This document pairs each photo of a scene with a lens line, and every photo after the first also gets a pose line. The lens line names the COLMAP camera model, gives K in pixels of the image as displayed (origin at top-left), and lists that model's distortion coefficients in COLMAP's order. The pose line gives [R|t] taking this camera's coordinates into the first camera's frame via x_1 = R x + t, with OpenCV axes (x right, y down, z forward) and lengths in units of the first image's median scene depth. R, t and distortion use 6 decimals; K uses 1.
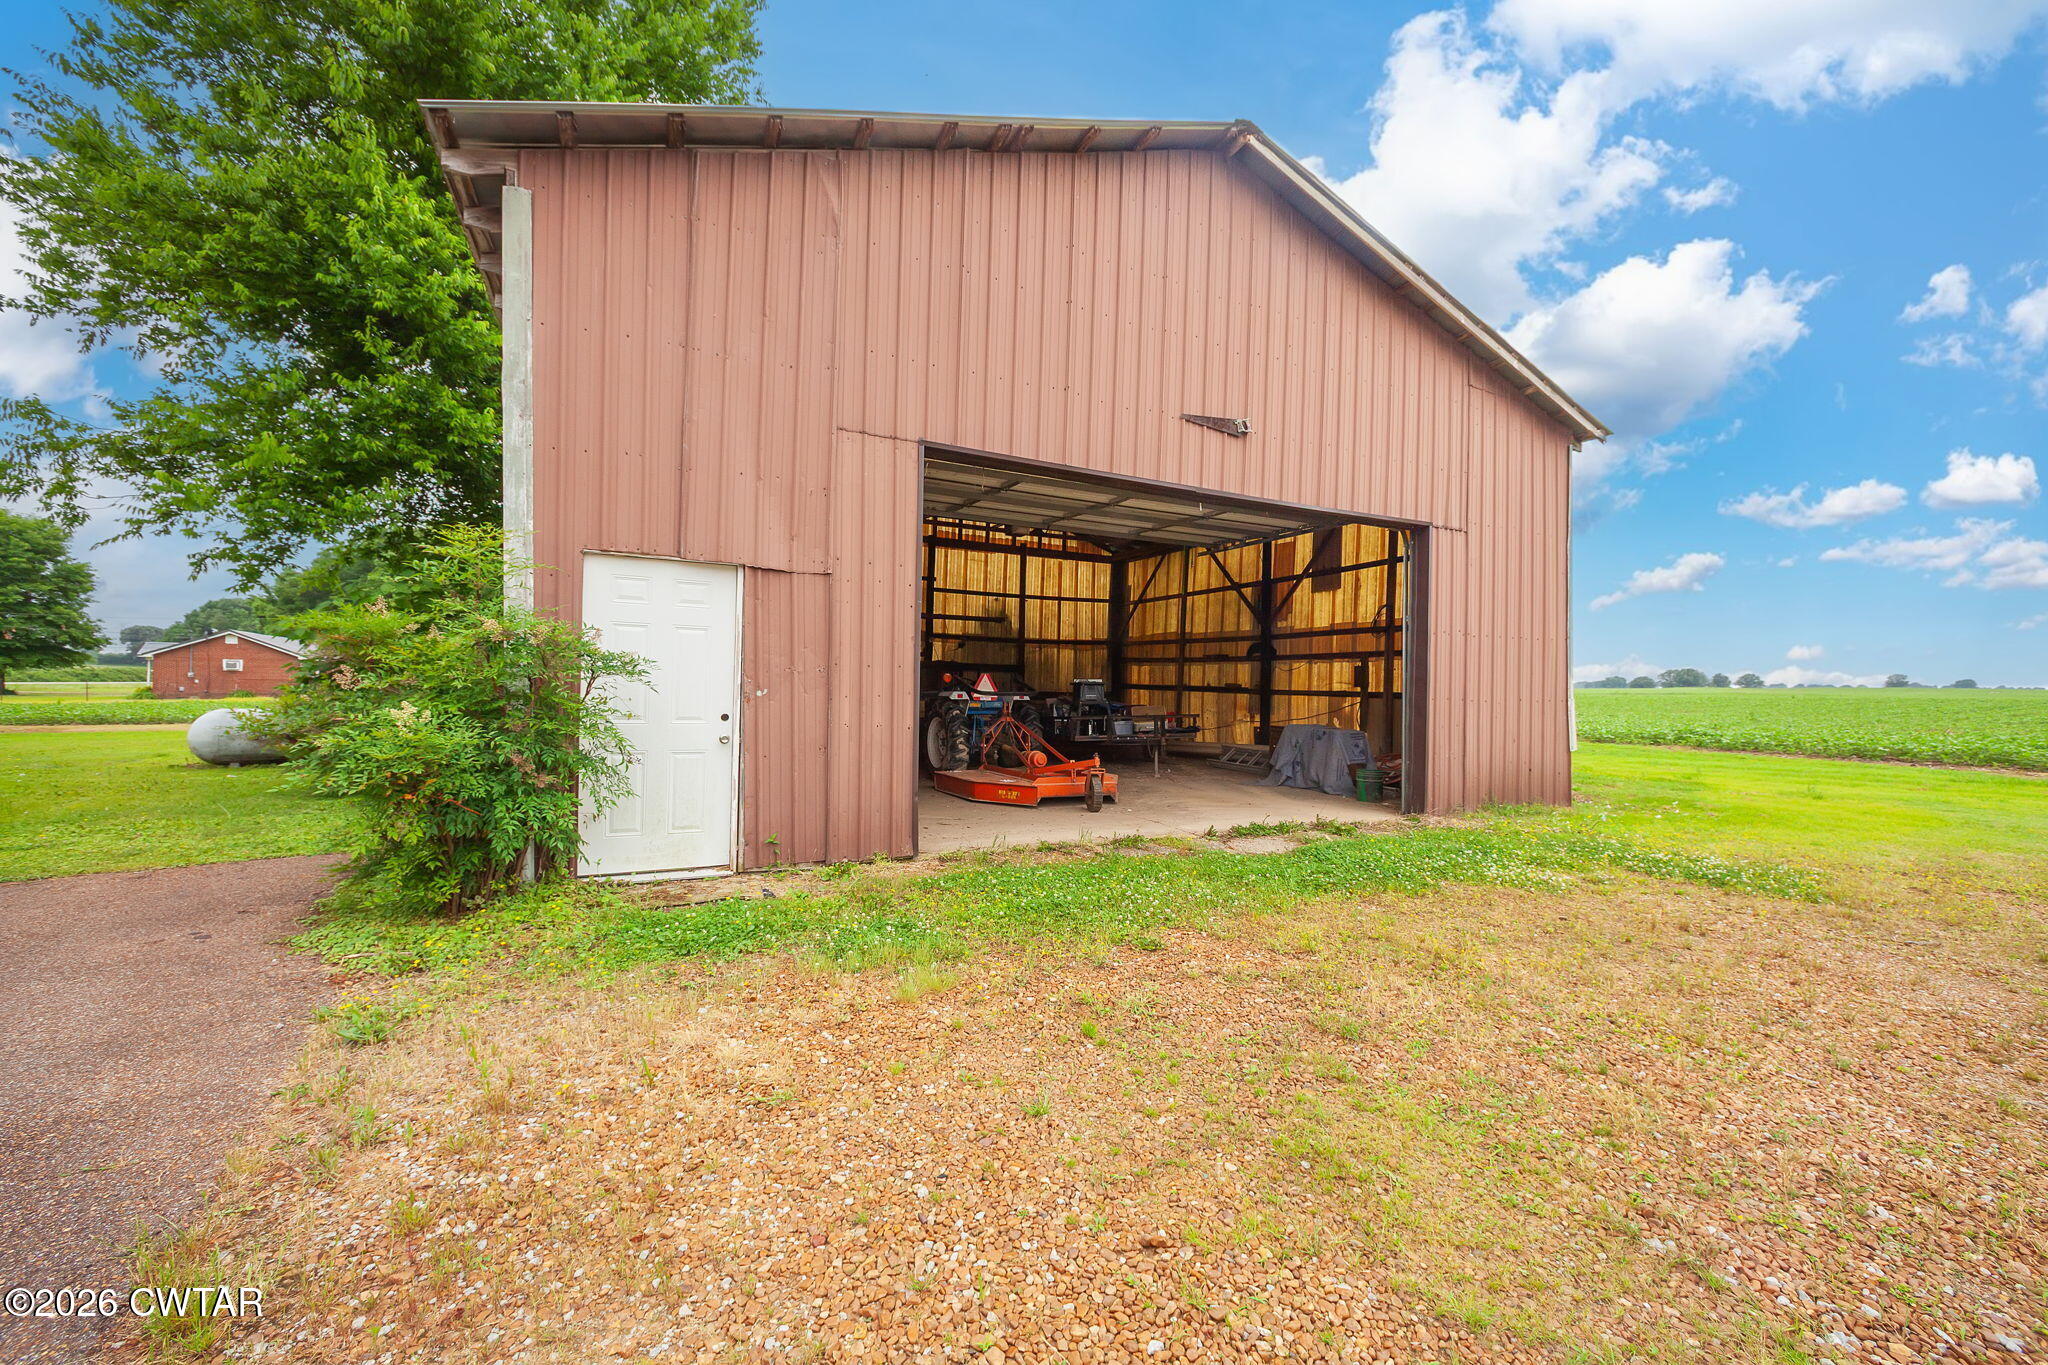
lens RADIAL K [[837.5, 0, 1027.3], [0, 837.5, 702.0], [0, 0, 1]] dist [0.001247, 0.000333]
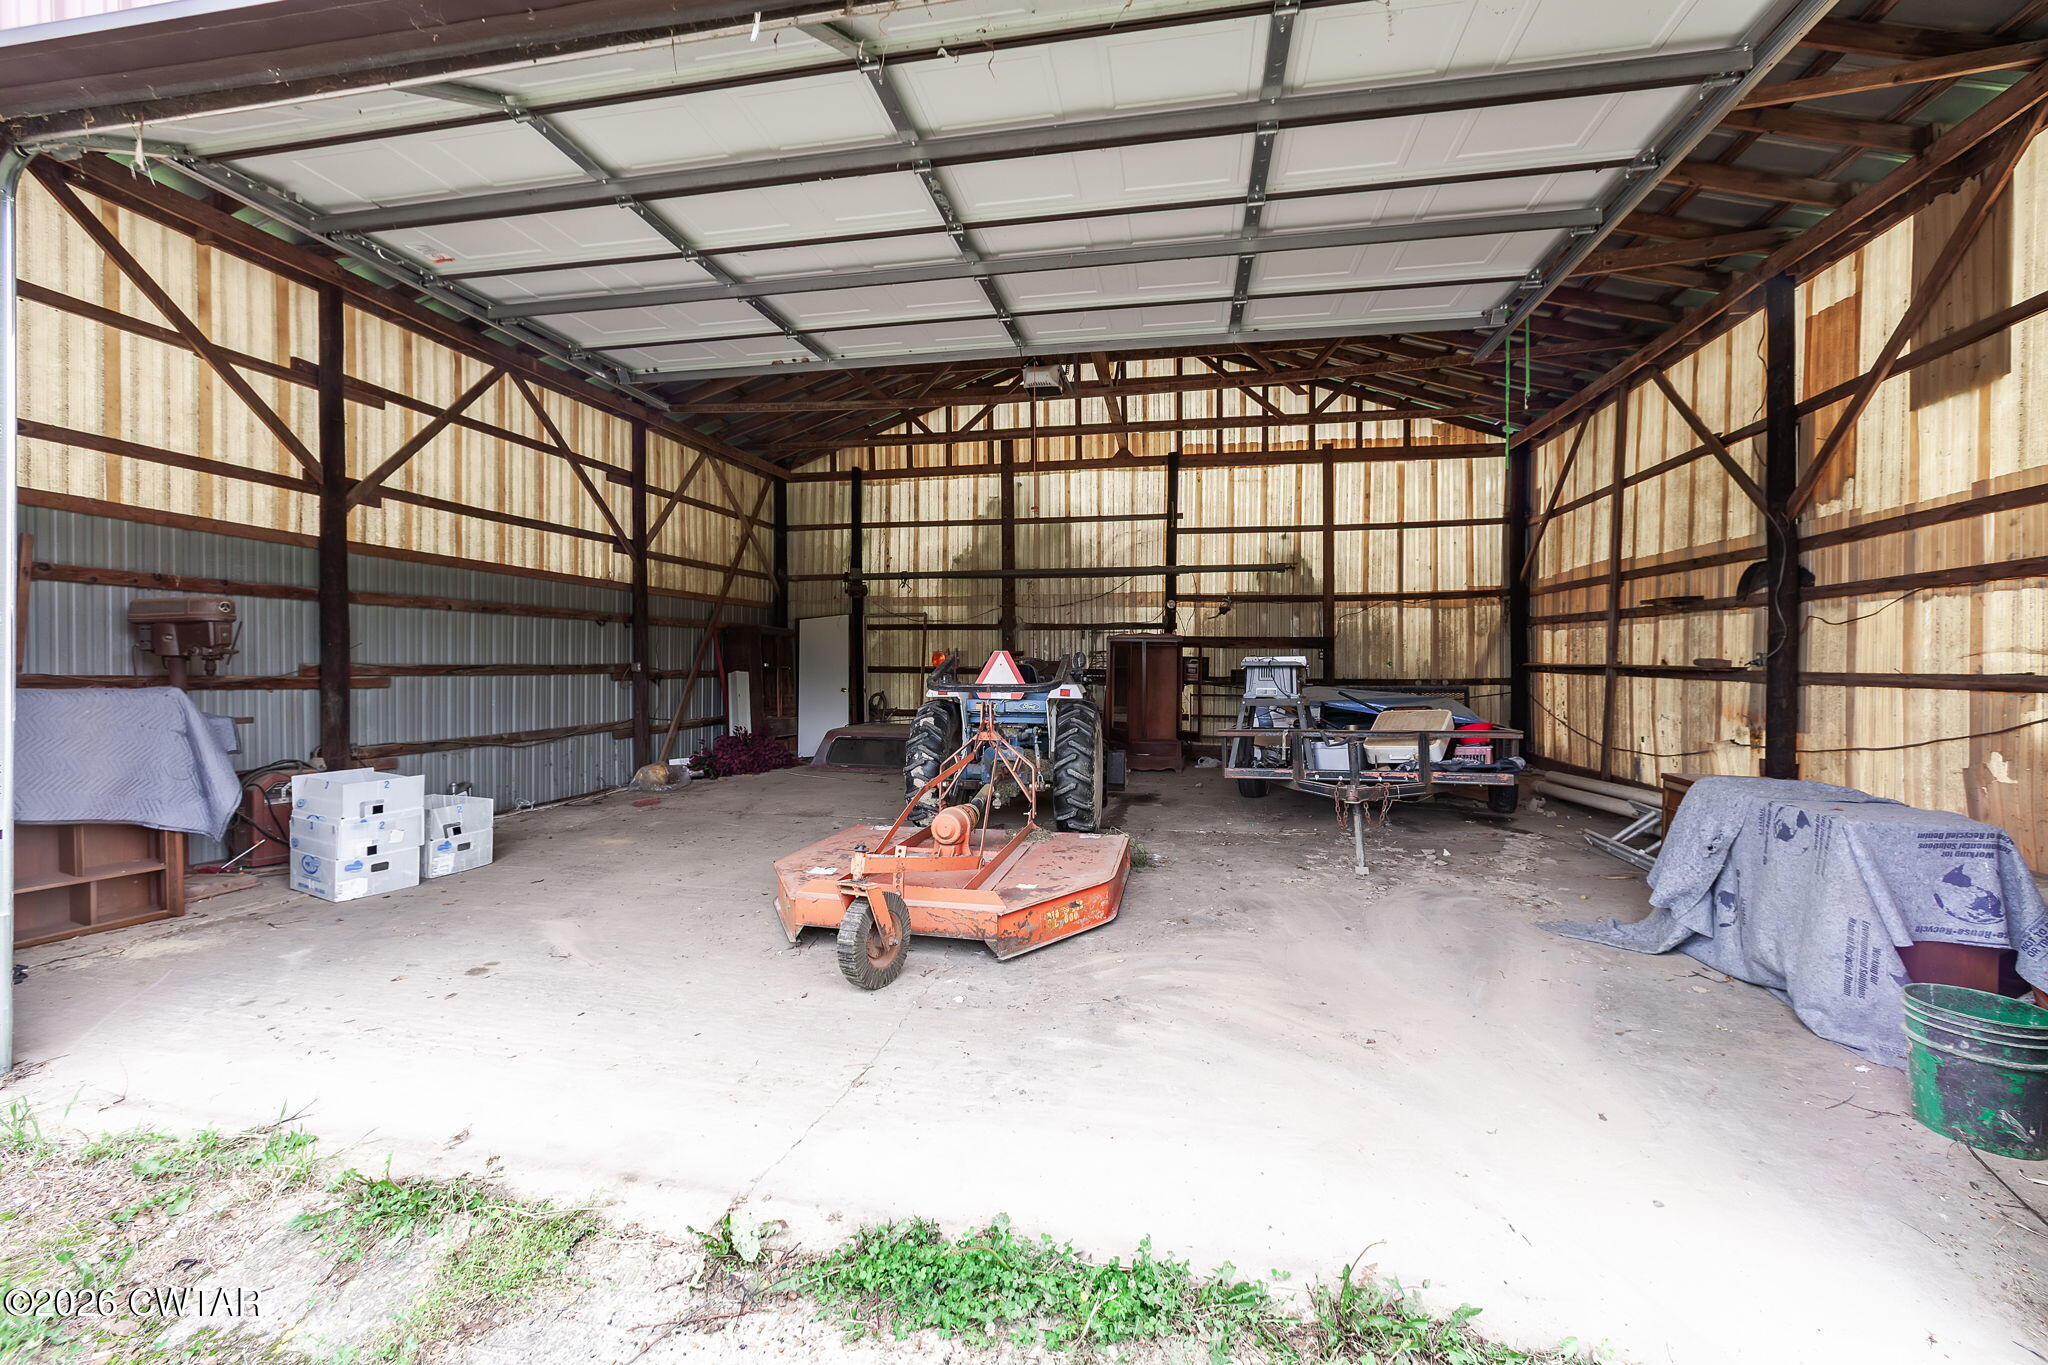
lens RADIAL K [[838.9, 0, 1016.4], [0, 838.9, 667.5], [0, 0, 1]] dist [0.001102, 0.000153]
pose [[0.798141, -0.012511, -0.602340, 0.209588], [-0.001700, 0.999734, -0.023017, -0.006247], [0.602468, 0.019395, 0.797907, 0.397617]]
